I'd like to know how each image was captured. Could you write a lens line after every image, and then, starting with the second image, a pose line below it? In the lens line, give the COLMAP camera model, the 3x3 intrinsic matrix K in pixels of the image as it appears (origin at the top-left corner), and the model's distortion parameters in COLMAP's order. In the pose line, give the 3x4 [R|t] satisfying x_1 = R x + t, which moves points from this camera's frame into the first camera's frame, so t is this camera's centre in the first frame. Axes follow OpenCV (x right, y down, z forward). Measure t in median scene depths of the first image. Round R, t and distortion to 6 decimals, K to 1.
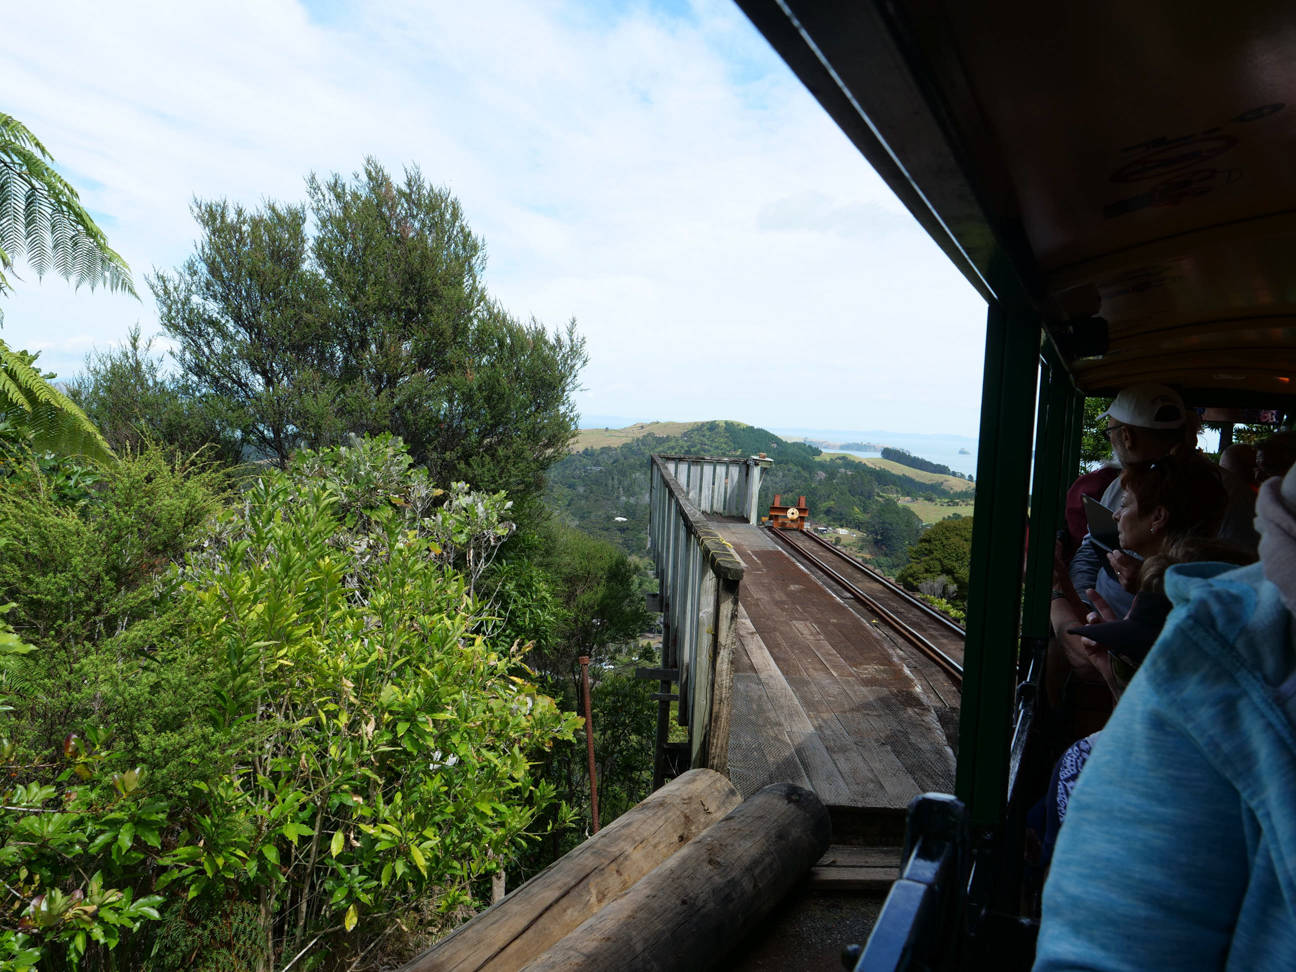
lens RADIAL K [[1030.8, 0, 653.1], [0, 1030.8, 489.7], [0, 0, 1]] dist [0.013803, -0.009153]
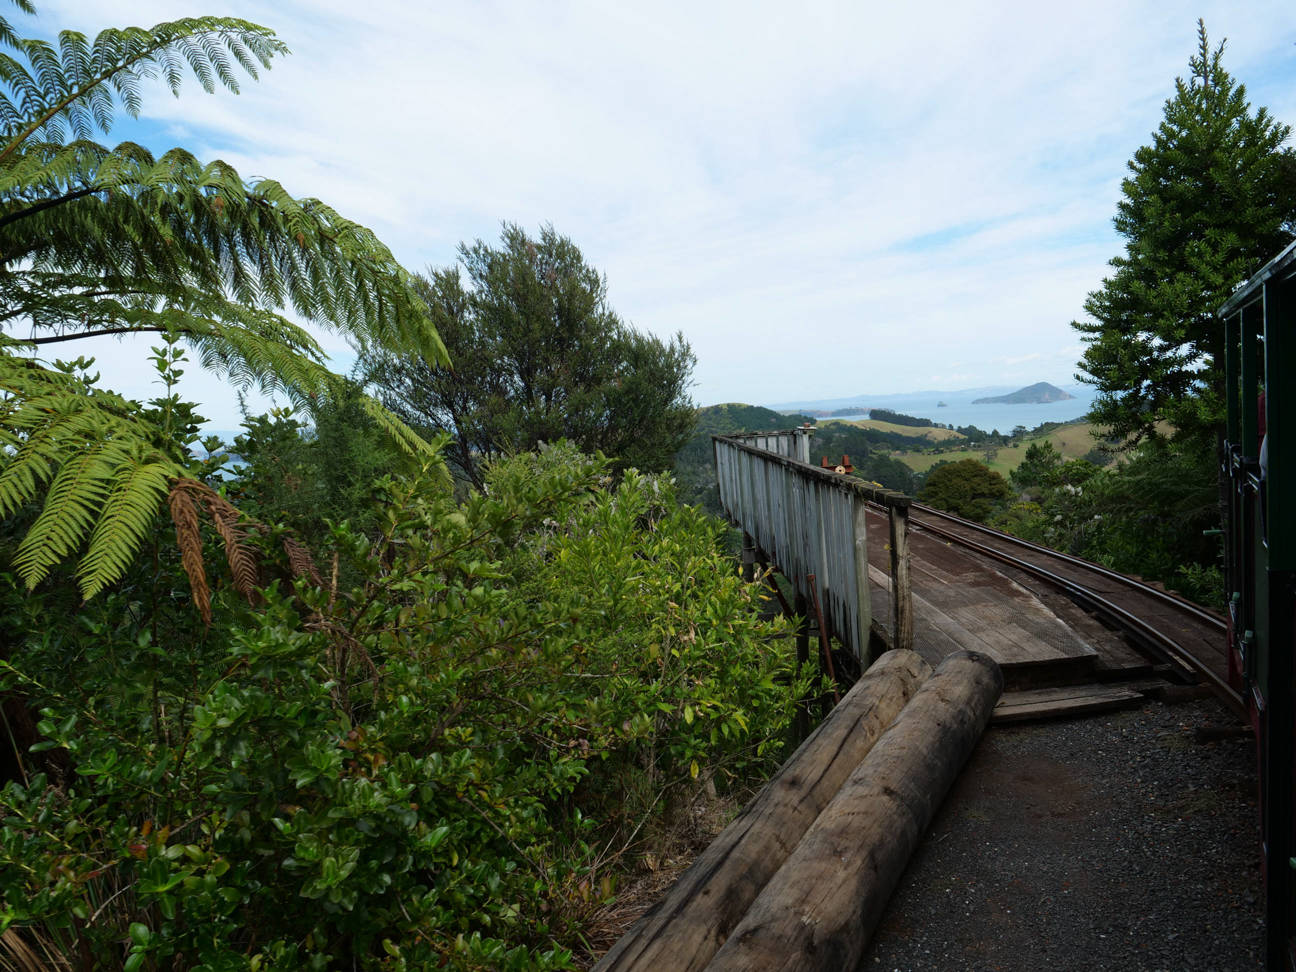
lens RADIAL K [[923.0, 0, 638.8], [0, 923.0, 492.6], [0, 0, 1]] dist [-0.063559, 0.002857]
pose [[0.991546, -0.125142, -0.034300, -0.112004], [0.125763, 0.991922, 0.016593, 0.003637], [0.031946, -0.020767, 0.999274, -0.099798]]
